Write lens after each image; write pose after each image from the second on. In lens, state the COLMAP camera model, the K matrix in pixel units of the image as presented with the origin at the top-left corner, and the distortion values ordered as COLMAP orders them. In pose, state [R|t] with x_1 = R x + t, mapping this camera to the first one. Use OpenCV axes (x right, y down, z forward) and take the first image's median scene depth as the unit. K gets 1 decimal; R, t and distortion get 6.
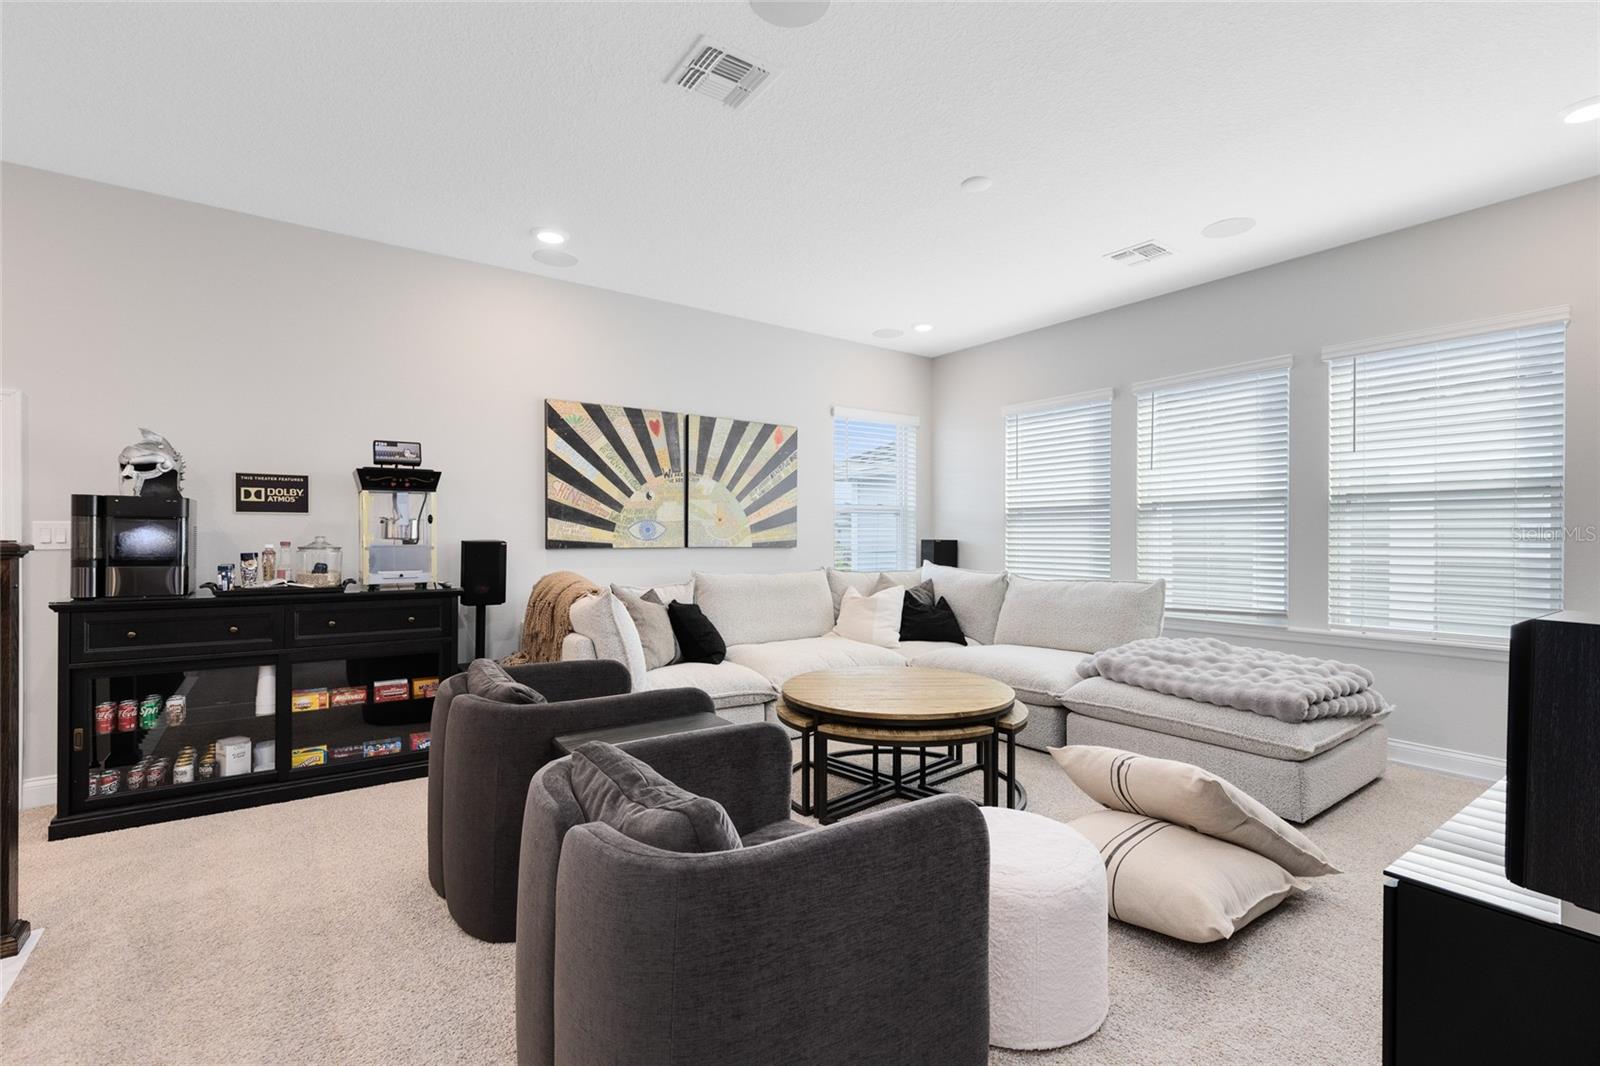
lens RADIAL K [[726.9, 0, 804.4], [0, 726.9, 535.8], [0, 0, 1]] dist [0.001563, 0.000048]
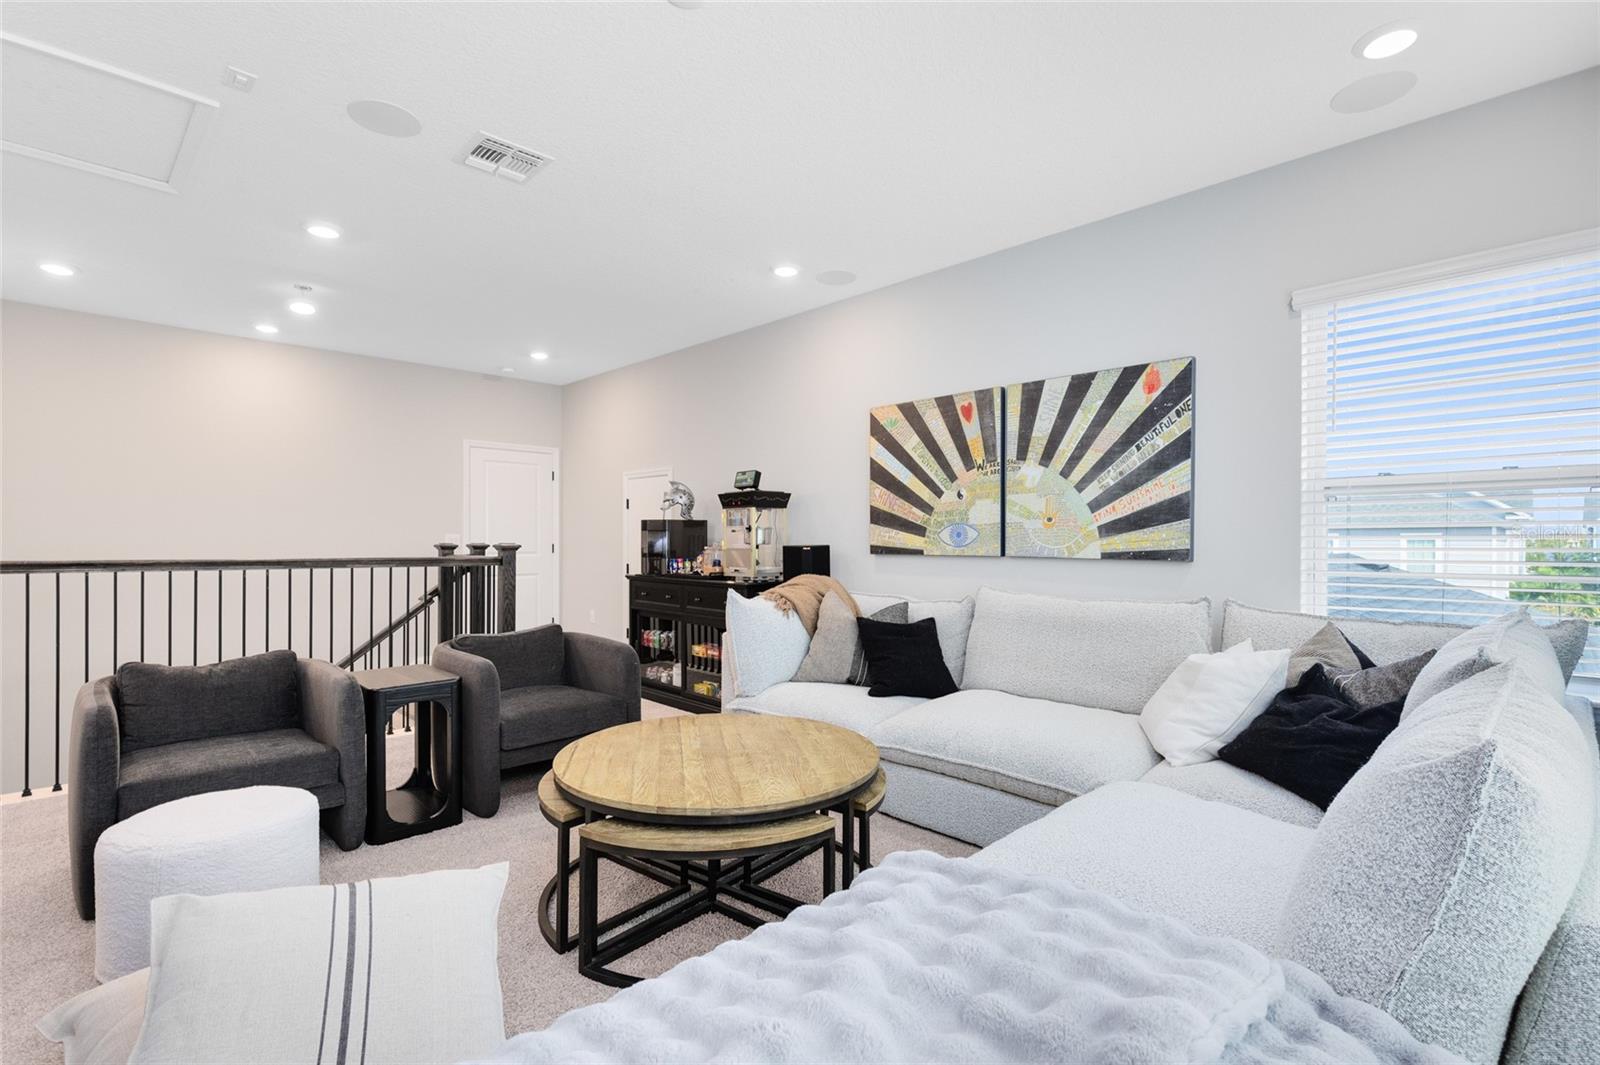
lens RADIAL K [[726.9, 0, 802.3], [0, 726.9, 534.6], [0, 0, 1]] dist [0.001563, 0.000048]
pose [[0.151570, -0.009985, -0.988396, 0.592387], [-0.001192, 0.999946, -0.010284, 0.000795], [0.988446, 0.002737, 0.151550, 0.682710]]
